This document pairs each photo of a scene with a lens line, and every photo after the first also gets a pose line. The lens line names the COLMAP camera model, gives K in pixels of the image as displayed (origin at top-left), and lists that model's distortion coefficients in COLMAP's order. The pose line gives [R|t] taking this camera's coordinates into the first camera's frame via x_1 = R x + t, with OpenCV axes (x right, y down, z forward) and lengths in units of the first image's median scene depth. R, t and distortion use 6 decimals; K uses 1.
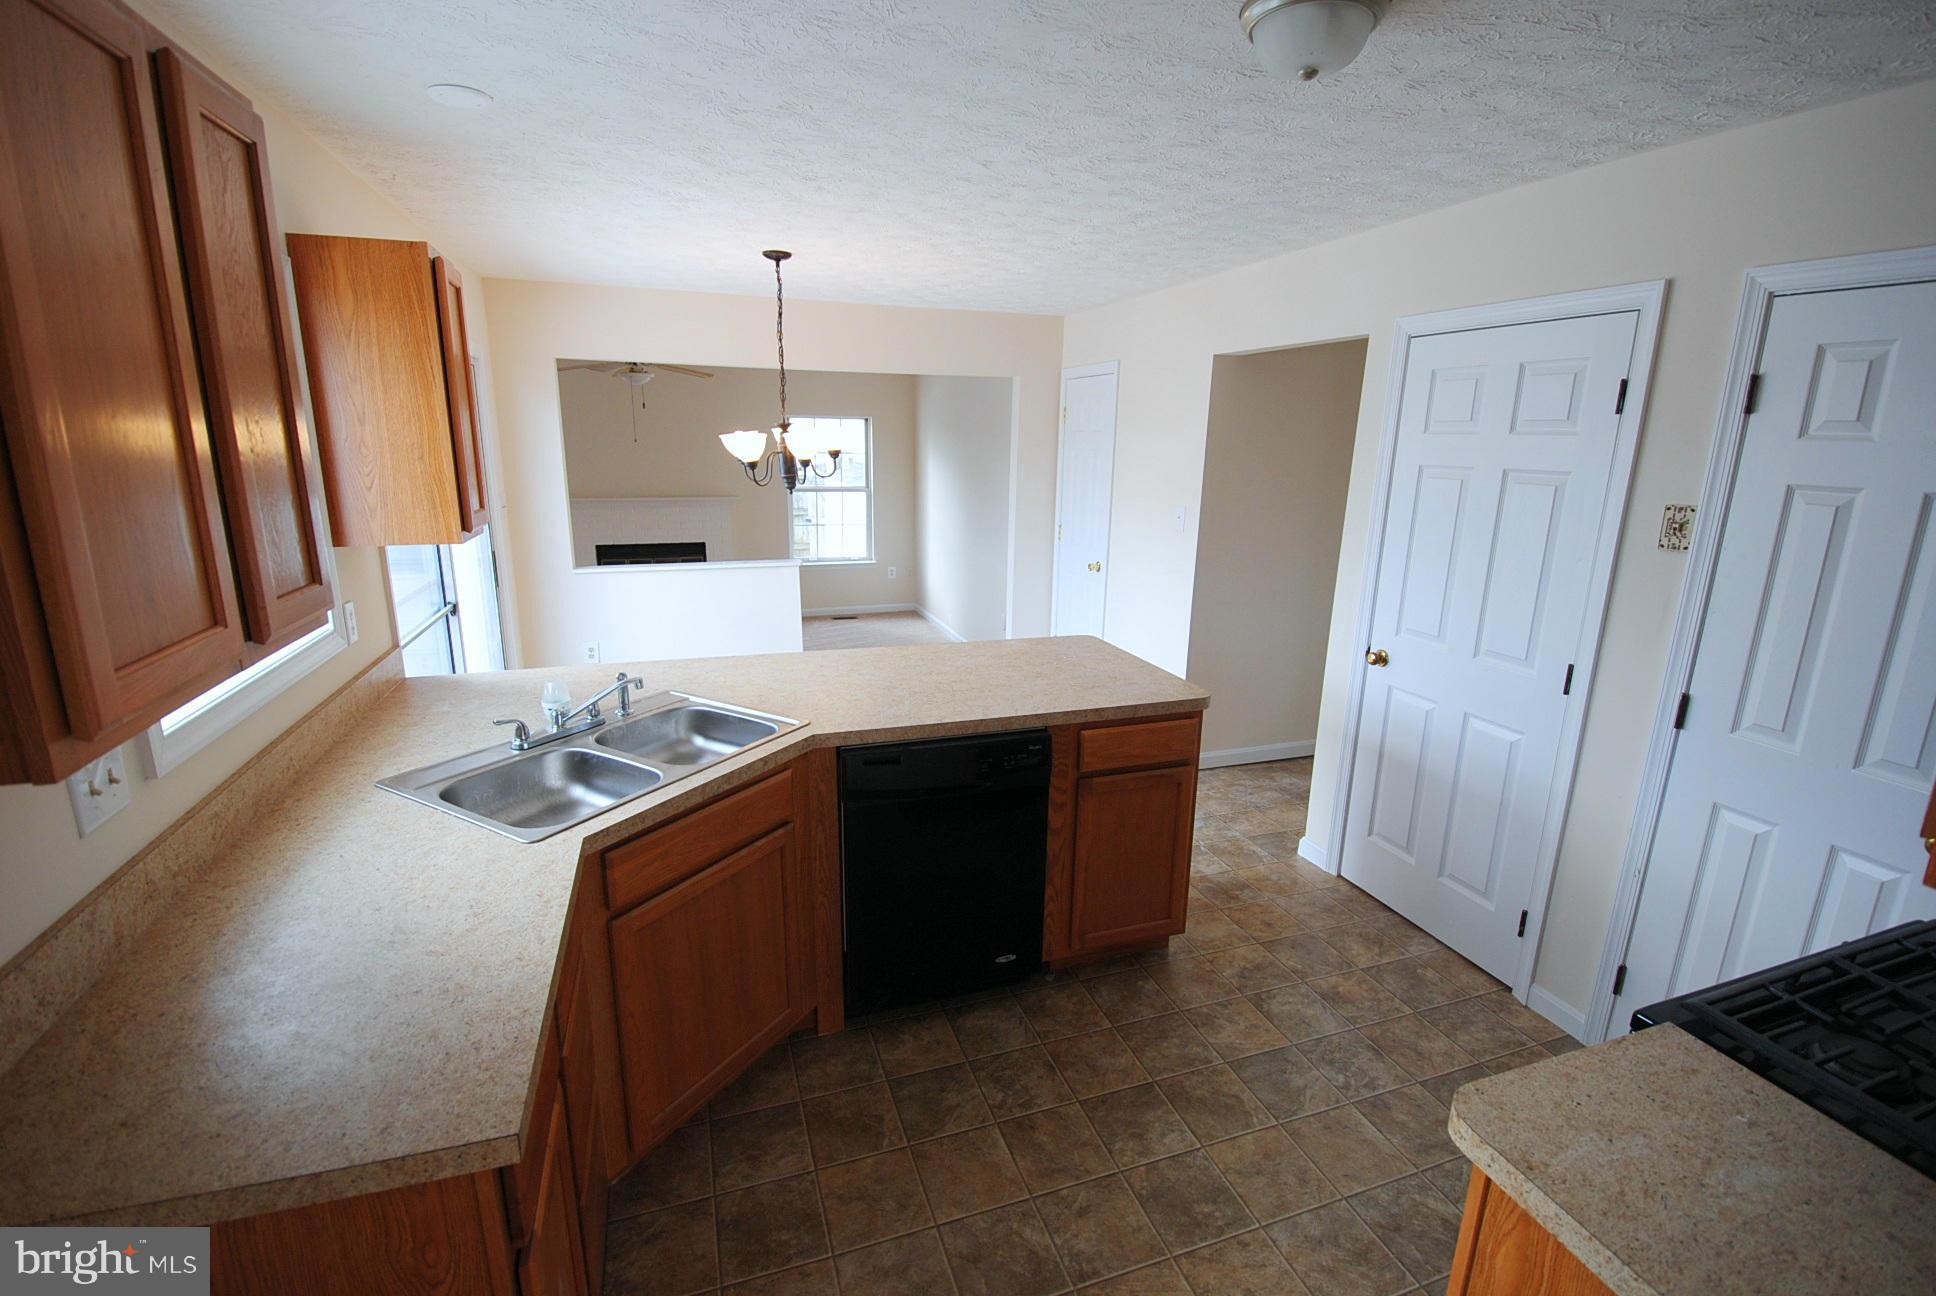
lens RADIAL K [[858.7, 0, 971.6], [0, 858.7, 640.3], [0, 0, 1]] dist [0.023325, -0.027013]
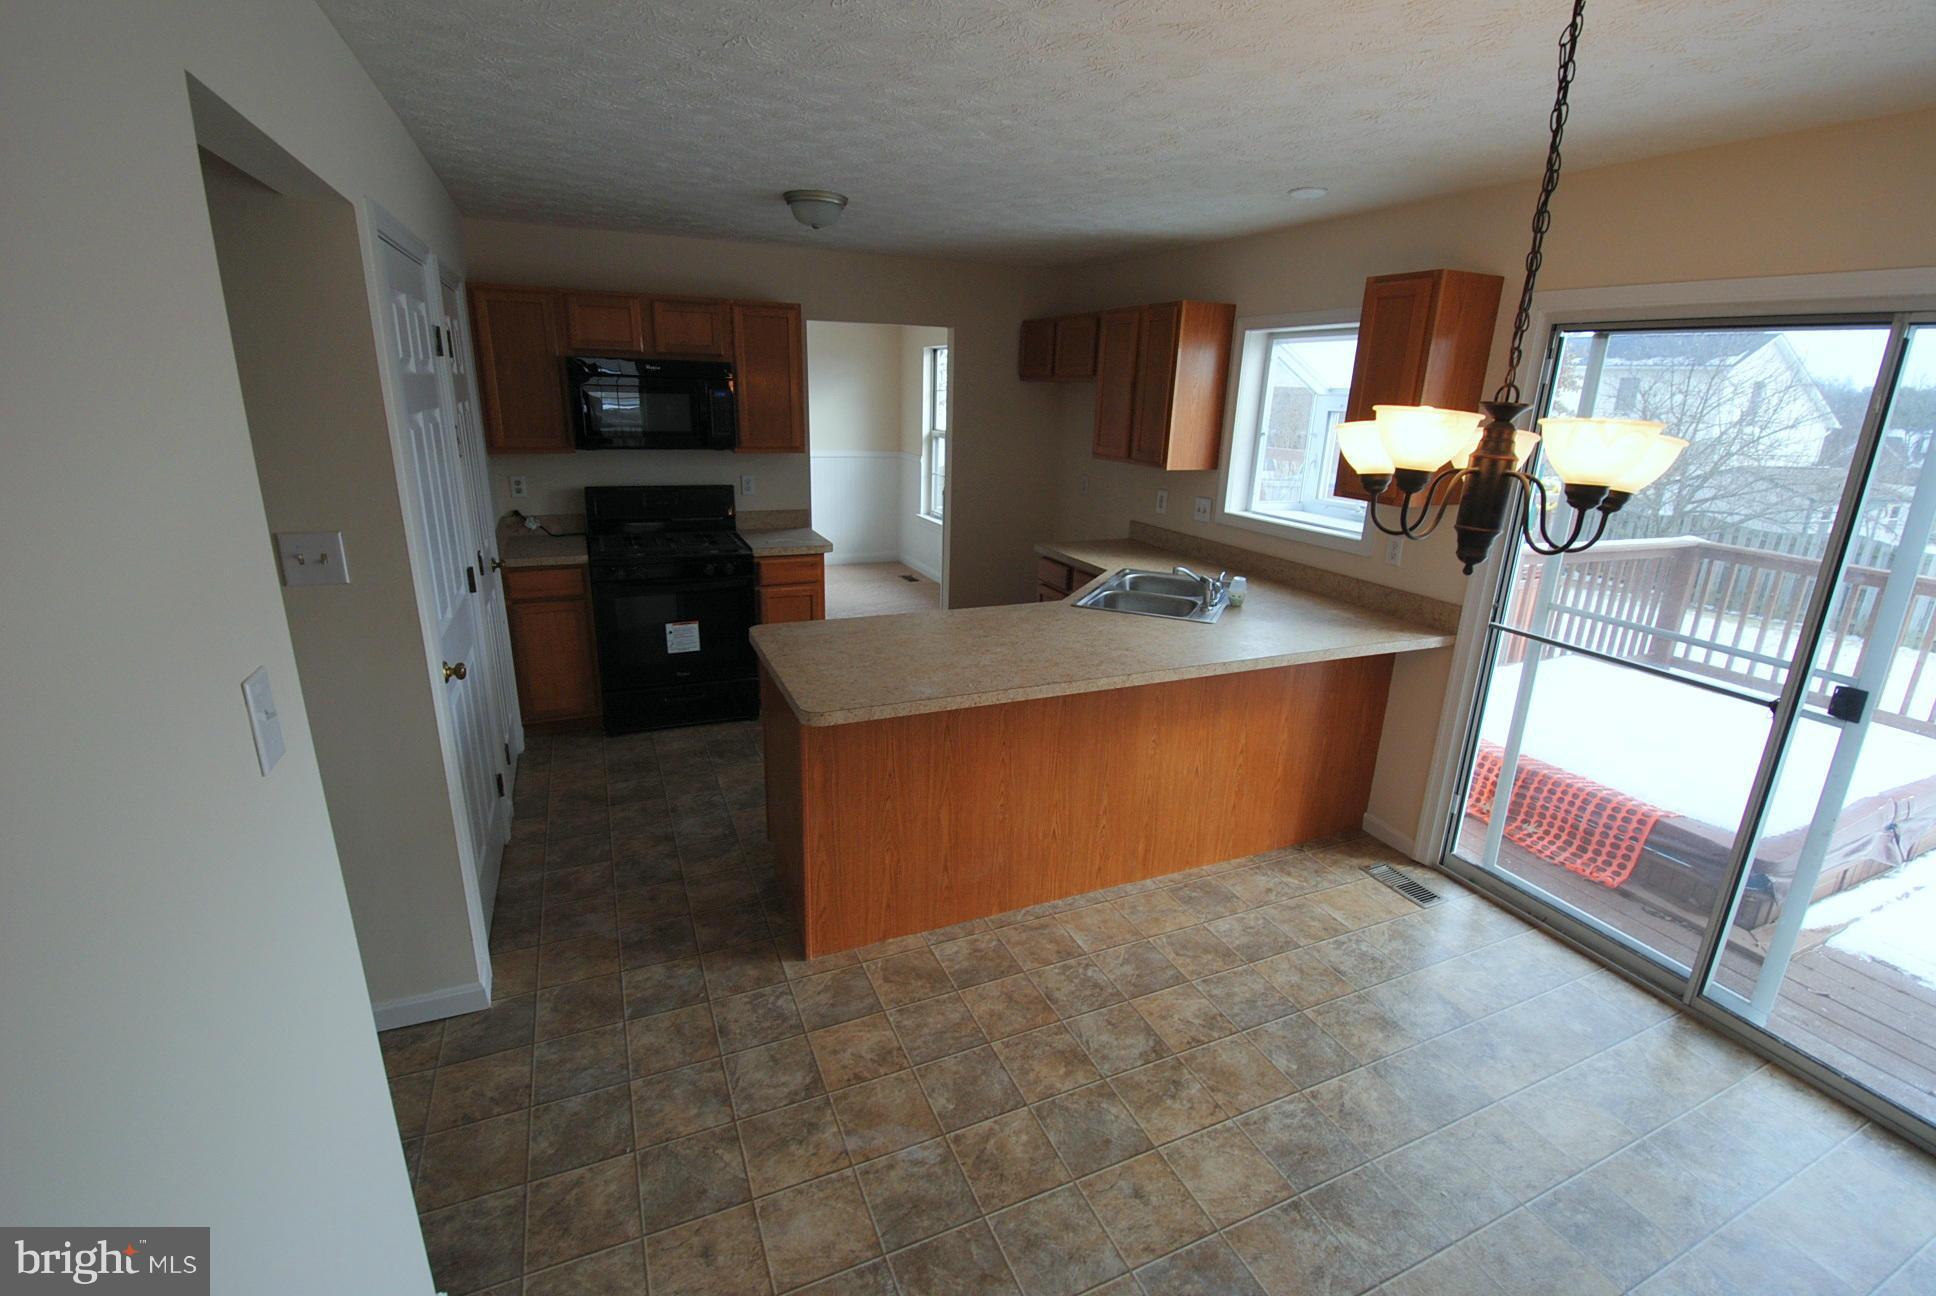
lens RADIAL K [[858.7, 0, 971.6], [0, 858.7, 640.3], [0, 0, 1]] dist [0.023325, -0.027013]
pose [[-0.995202, -0.018915, -0.095991, 0.097770], [-0.064573, 0.864071, 0.499211, -0.473194], [0.073501, 0.503015, -0.861147, 1.906542]]
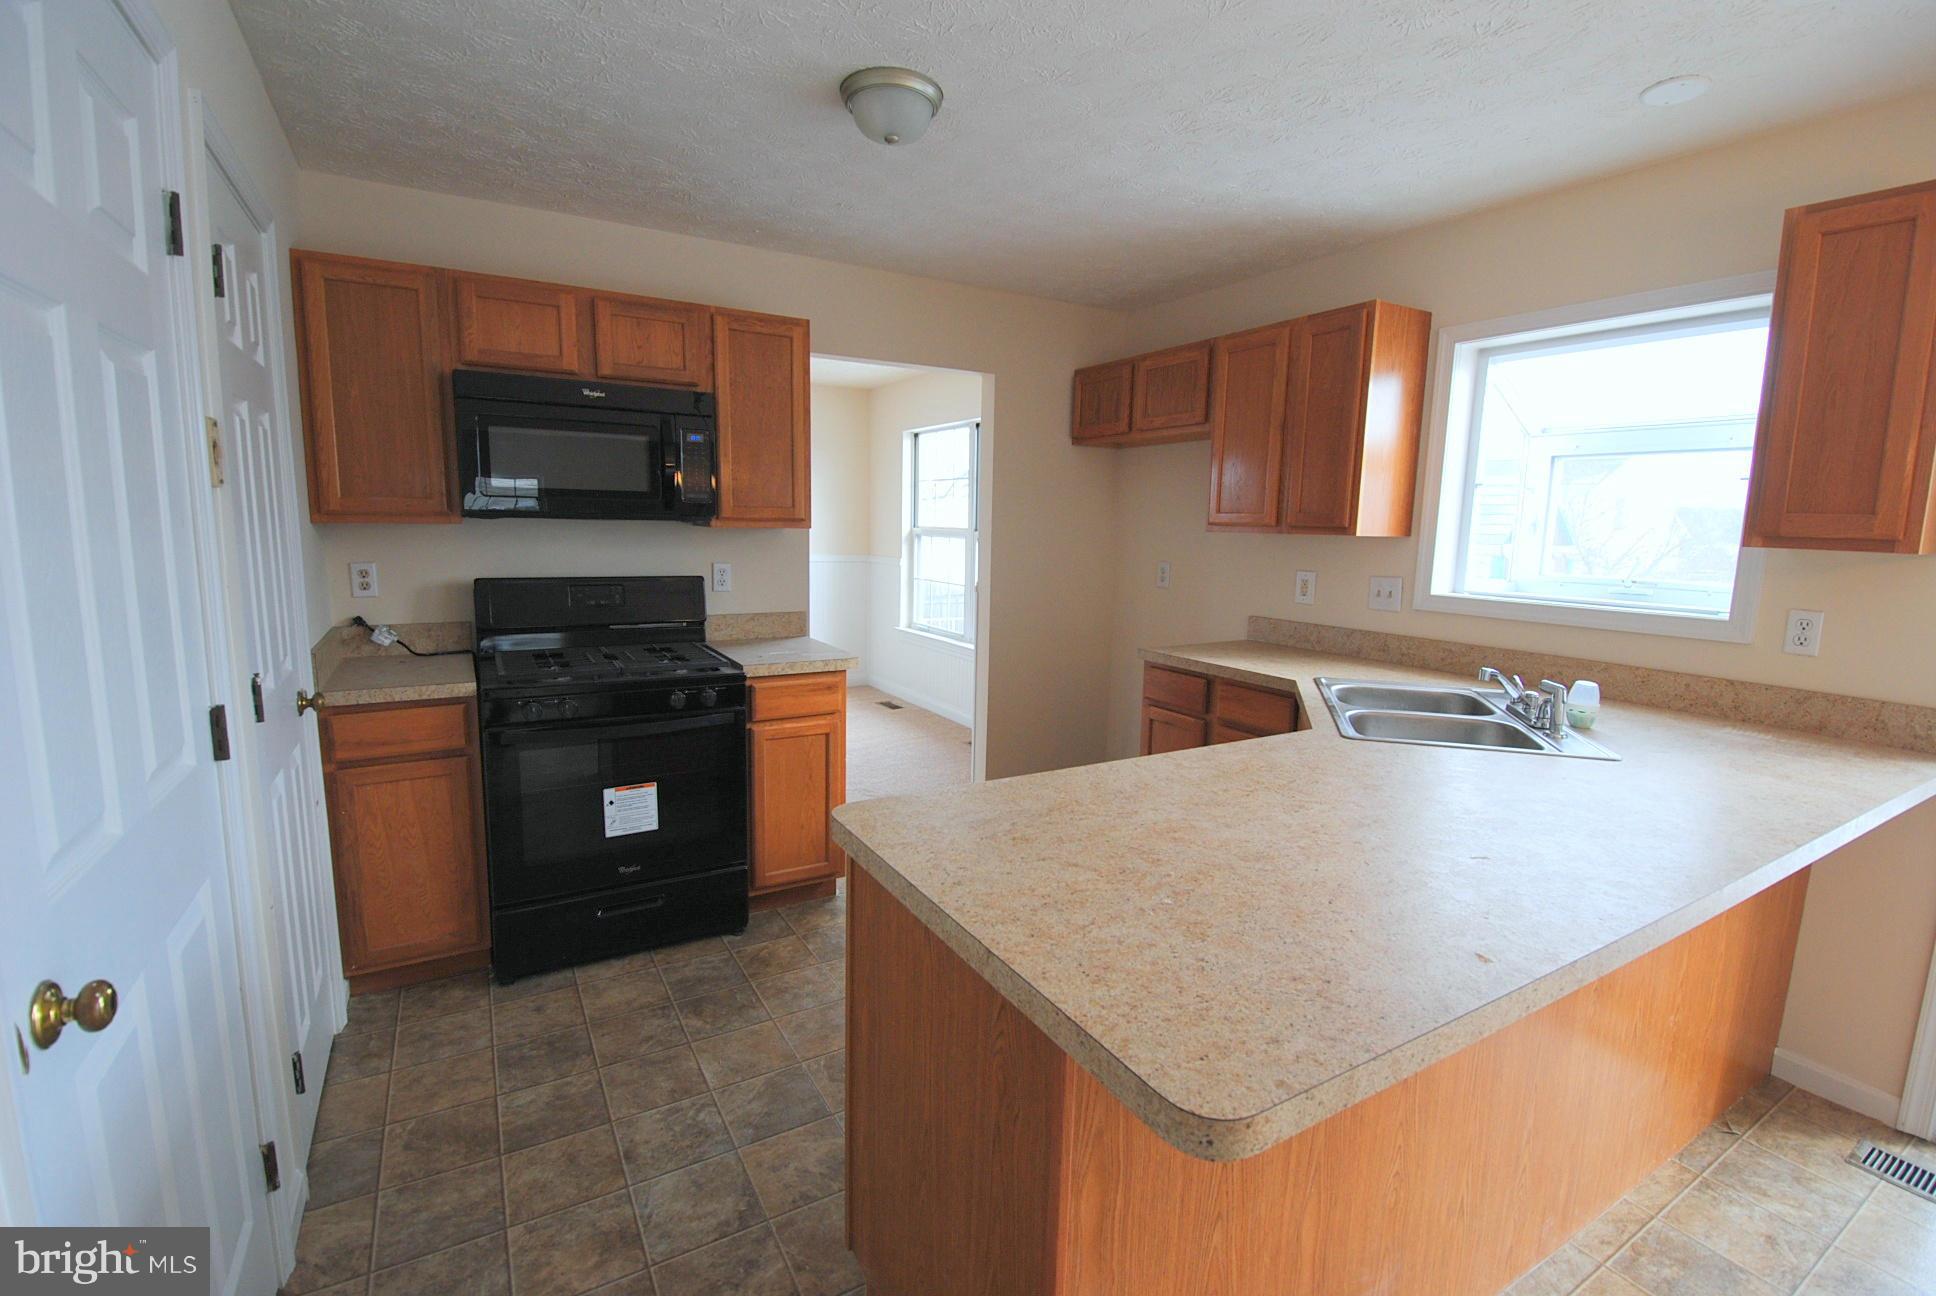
lens RADIAL K [[858.7, 0, 971.6], [0, 858.7, 640.3], [0, 0, 1]] dist [0.023325, -0.027013]
pose [[-0.979026, -0.008127, -0.203574, 0.291856], [-0.082545, 0.929343, 0.359873, -0.225439], [0.186266, 0.369129, -0.910521, 1.410060]]
